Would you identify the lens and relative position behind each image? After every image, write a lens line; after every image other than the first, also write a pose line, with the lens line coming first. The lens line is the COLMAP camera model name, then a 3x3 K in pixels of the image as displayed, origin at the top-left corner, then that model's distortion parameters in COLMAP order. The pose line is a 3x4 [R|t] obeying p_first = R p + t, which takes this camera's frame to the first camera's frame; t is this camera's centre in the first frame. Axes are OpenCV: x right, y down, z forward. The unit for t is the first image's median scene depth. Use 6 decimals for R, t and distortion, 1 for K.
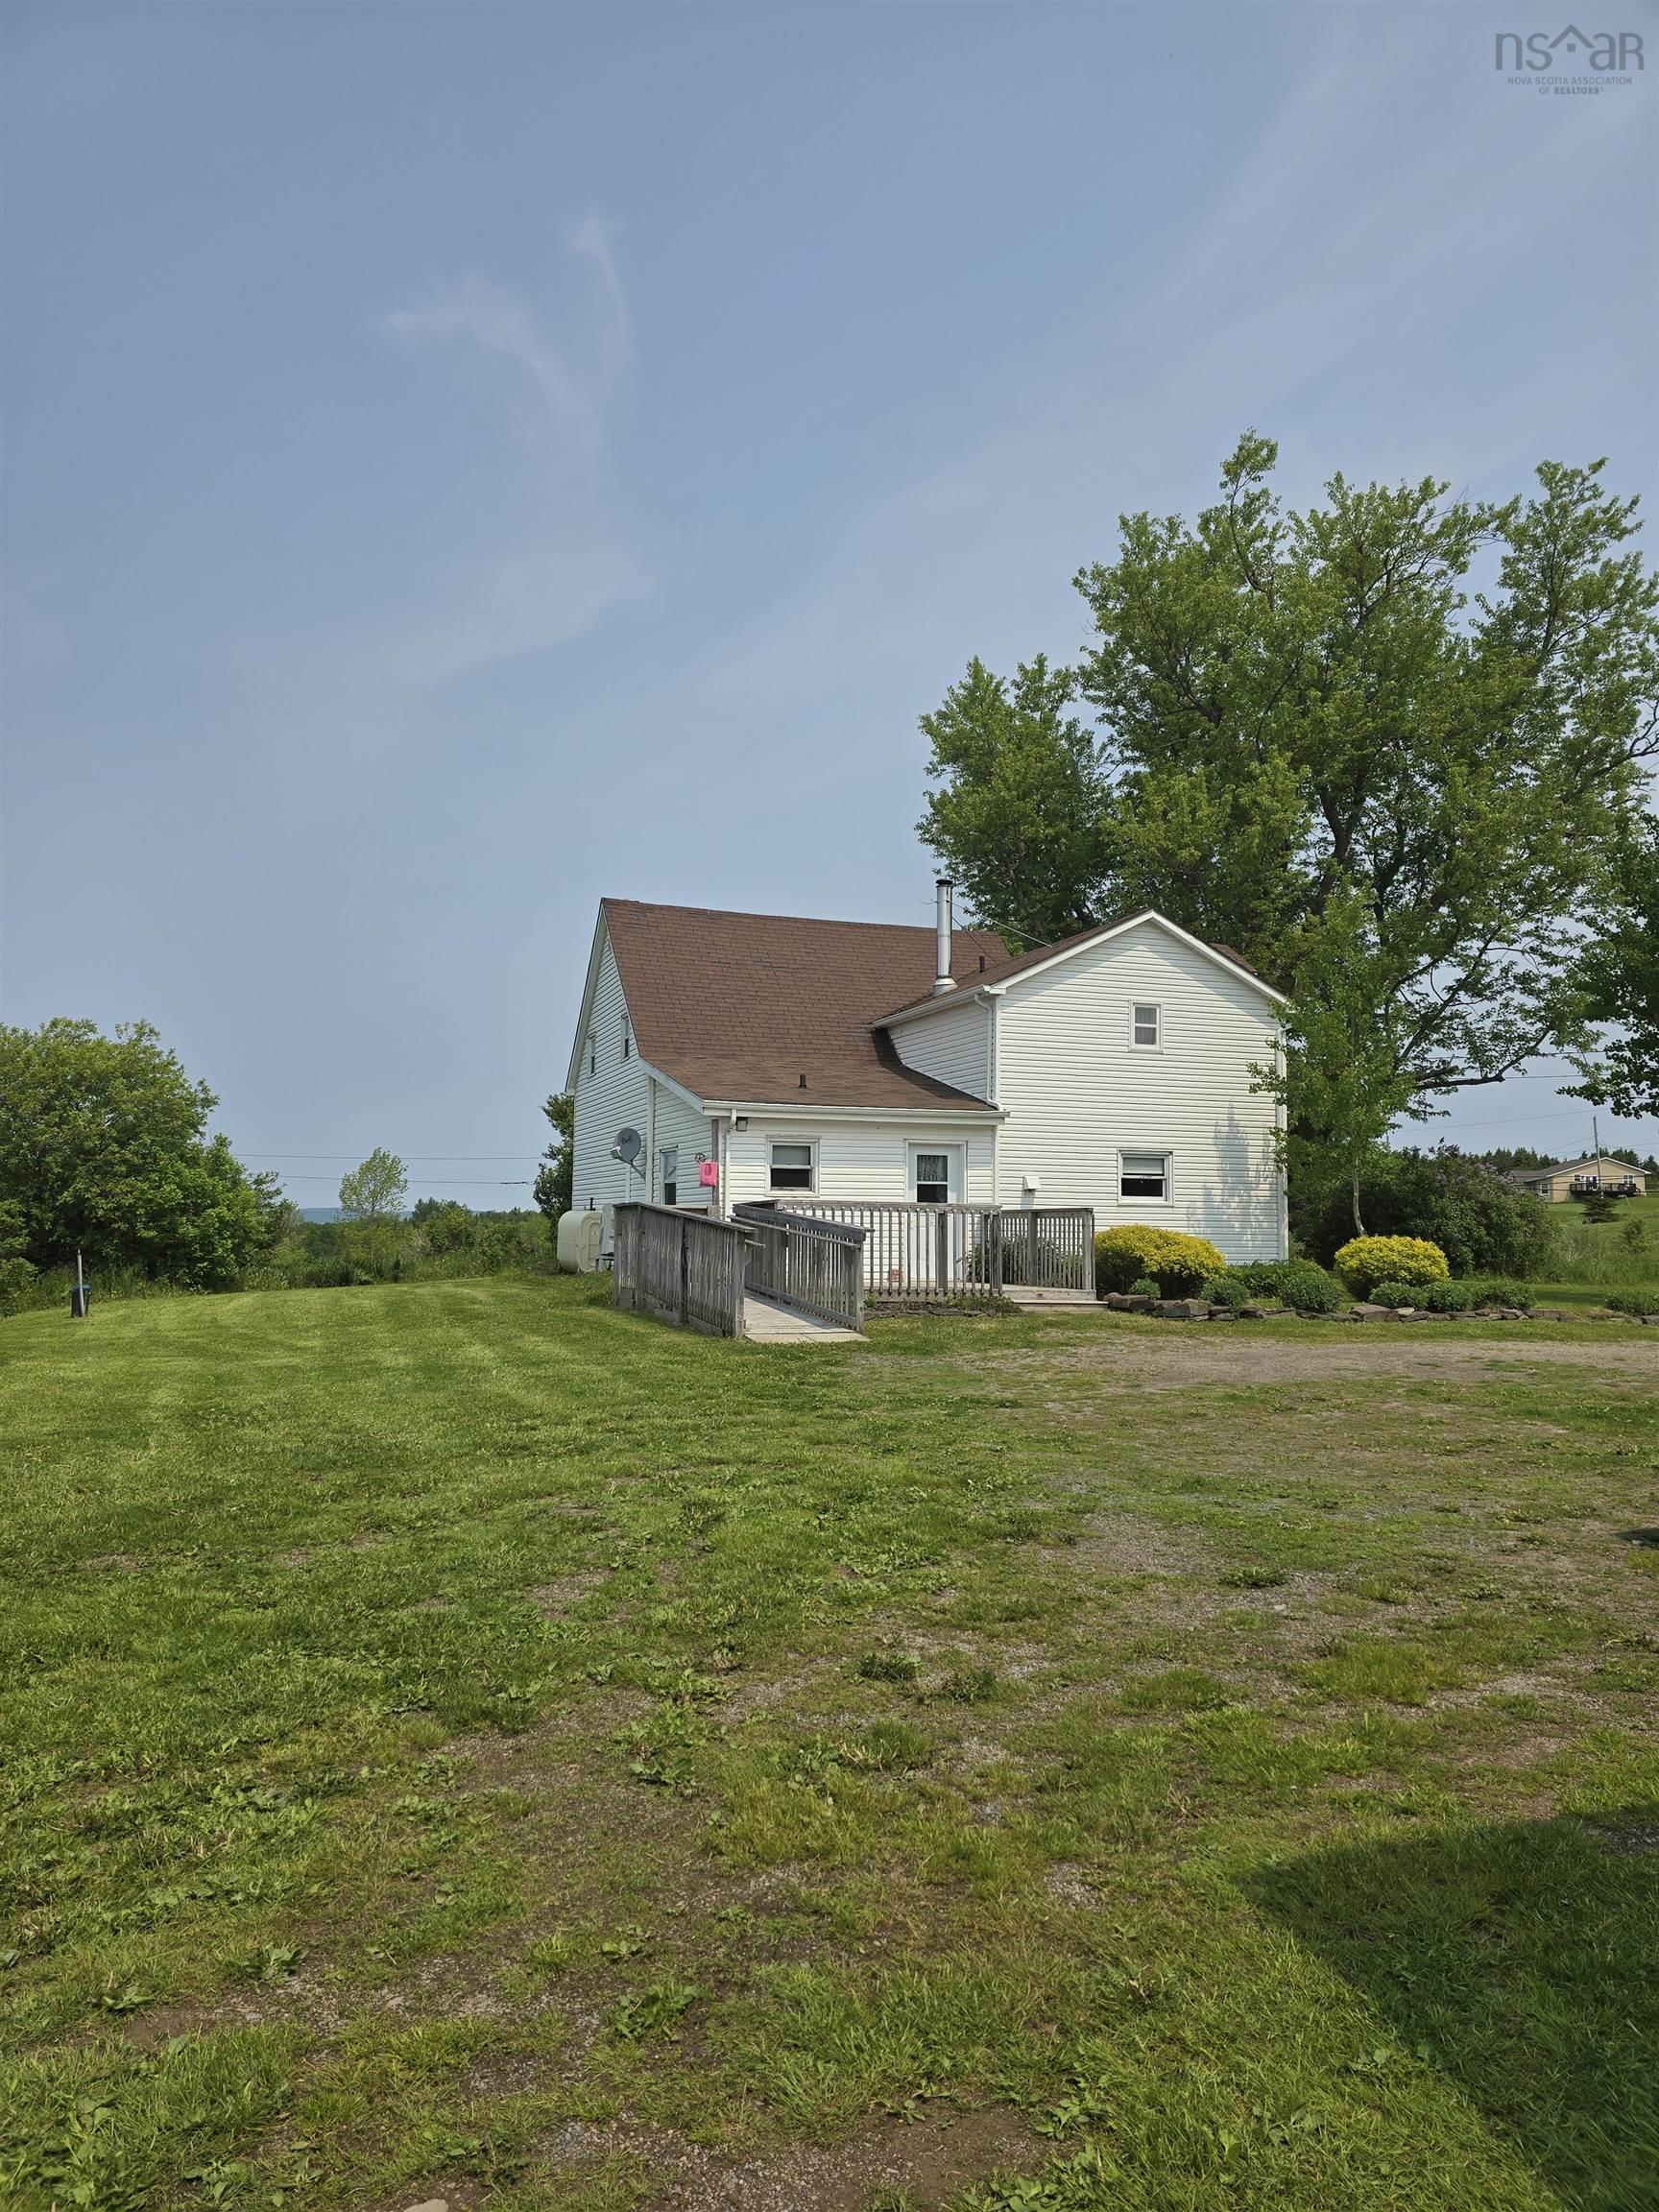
lens RADIAL K [[1528.4, 0, 829.5], [0, 1528.4, 1106.0], [0, 0, 1]] dist [-0.002317, -0.003346]
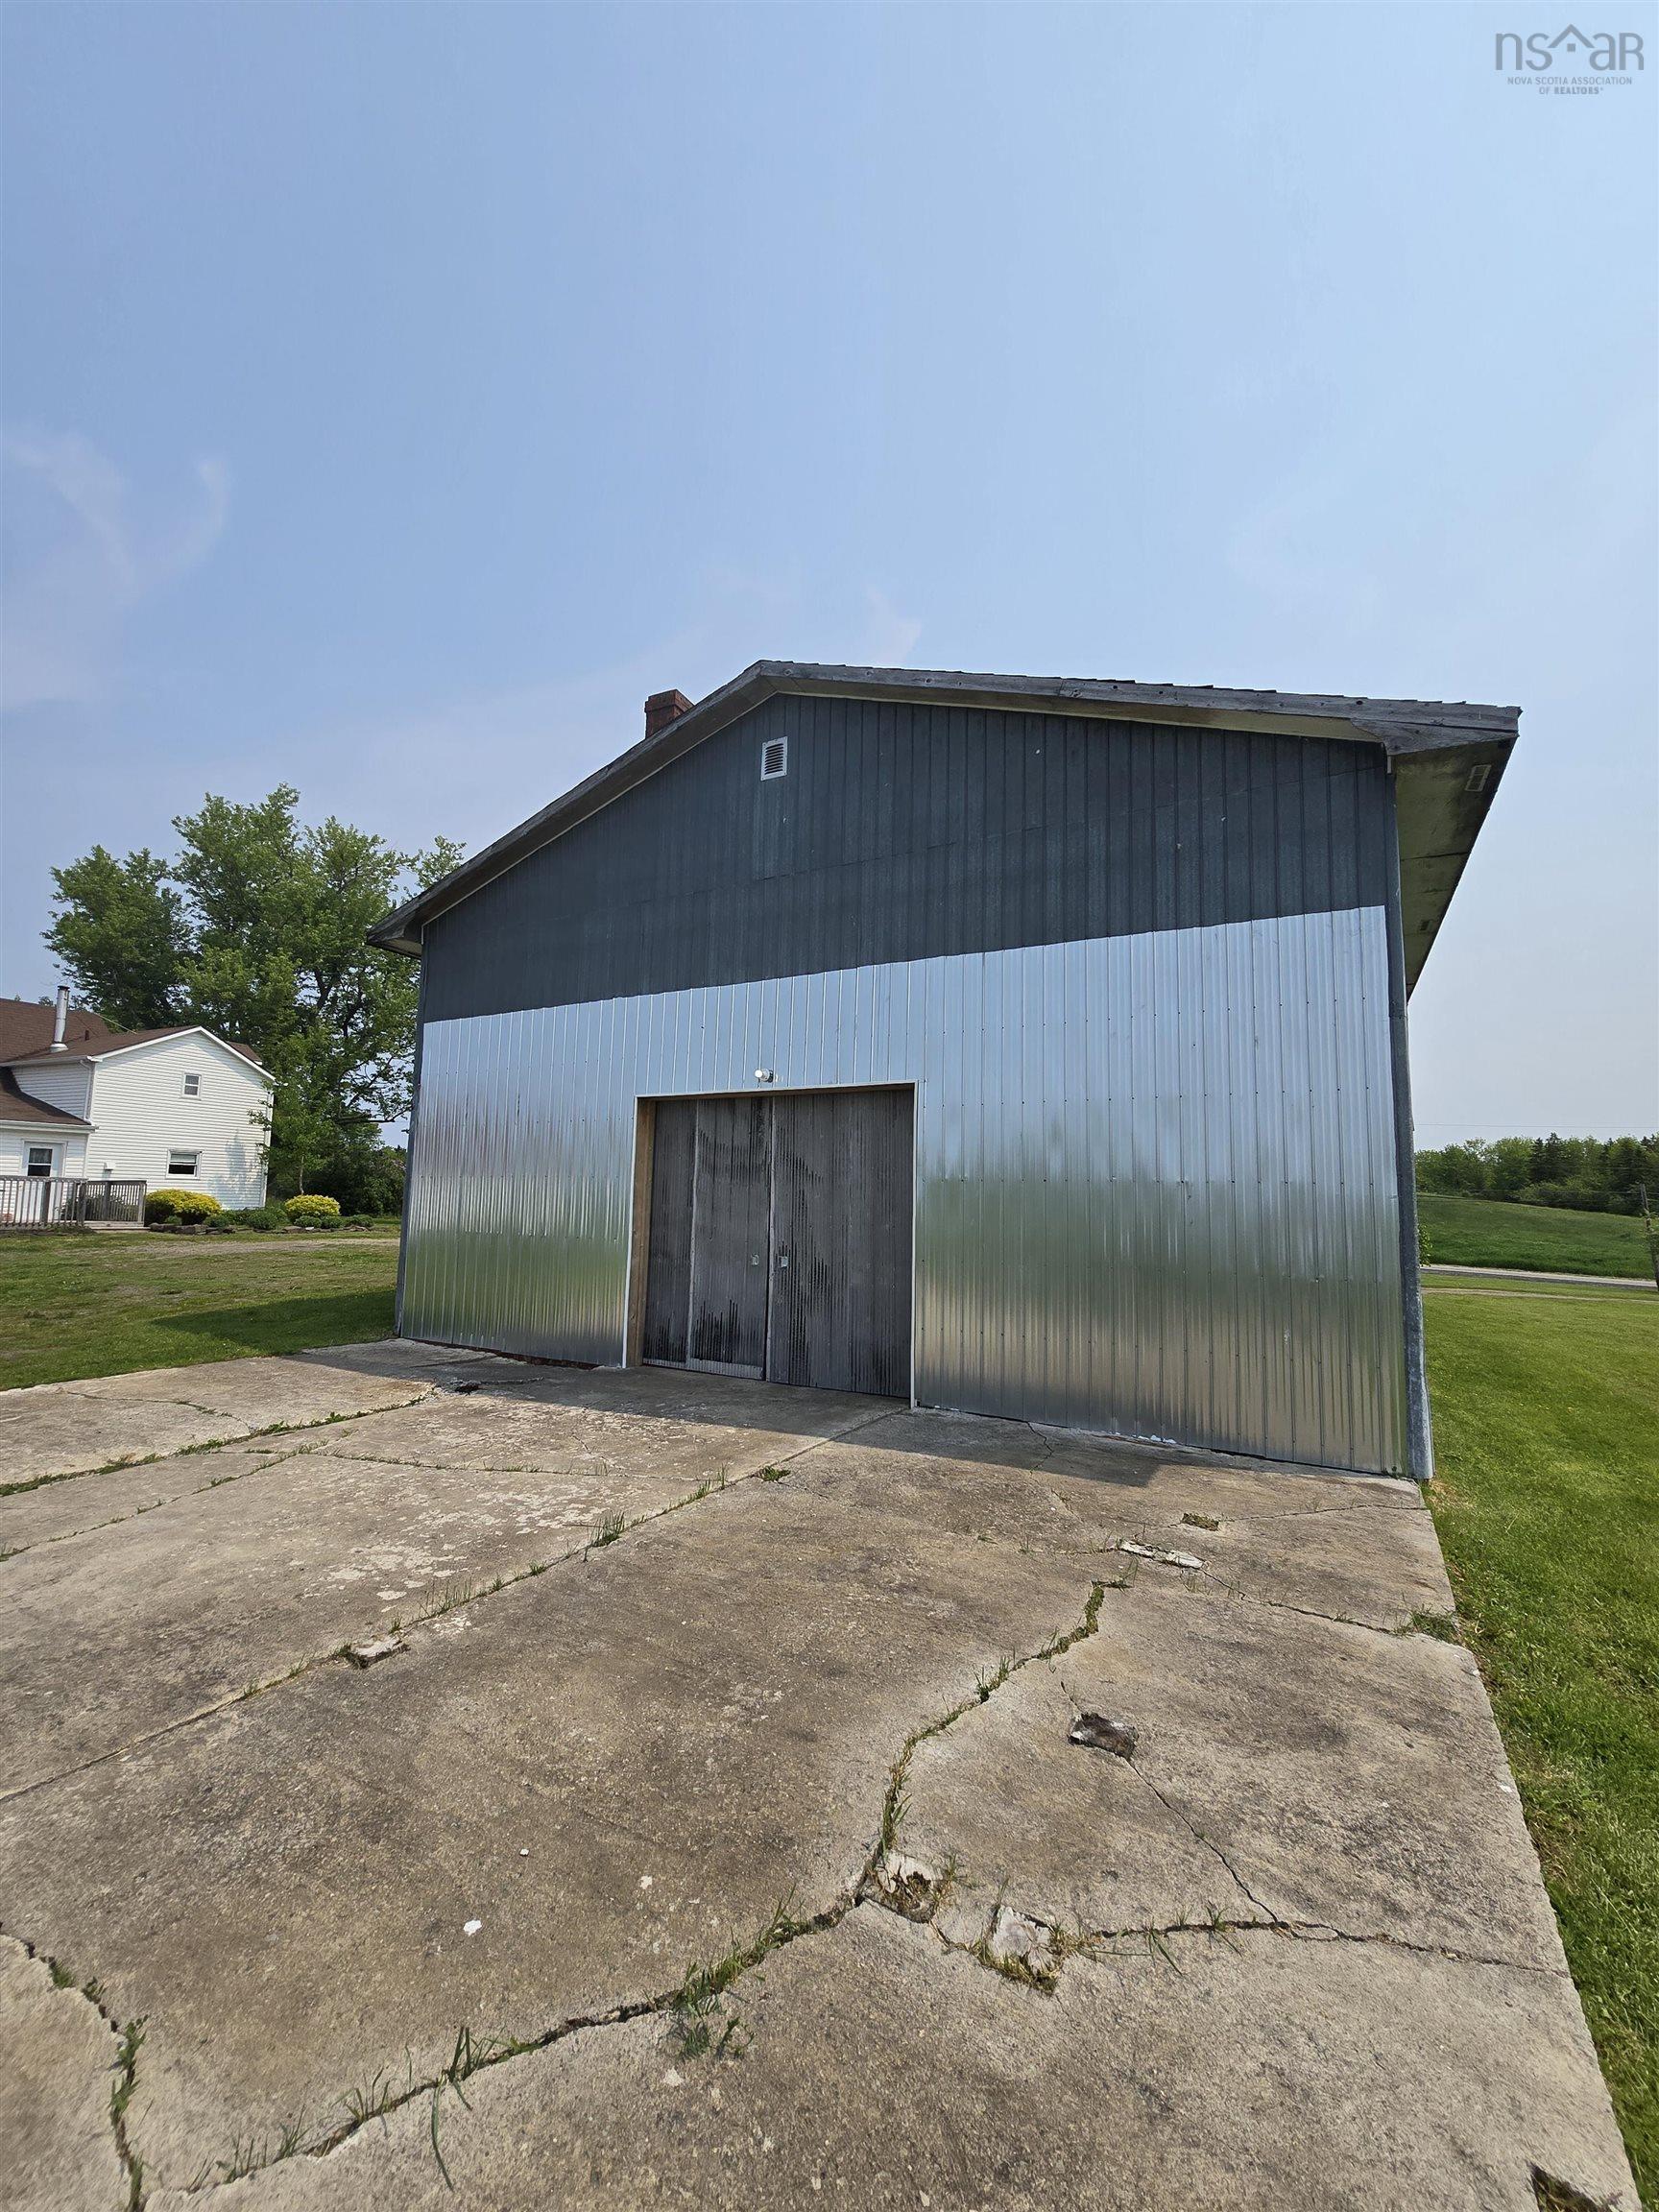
lens RADIAL K [[939.6, 0, 829.5], [0, 939.6, 1106.0], [0, 0, 1]] dist [0.001827, -0.000120]
pose [[0.711318, 0.070641, 0.699311, -0.046992], [-0.062669, 0.997348, -0.037002, -0.032922], [-0.700070, -0.017505, 0.713859, -0.402248]]
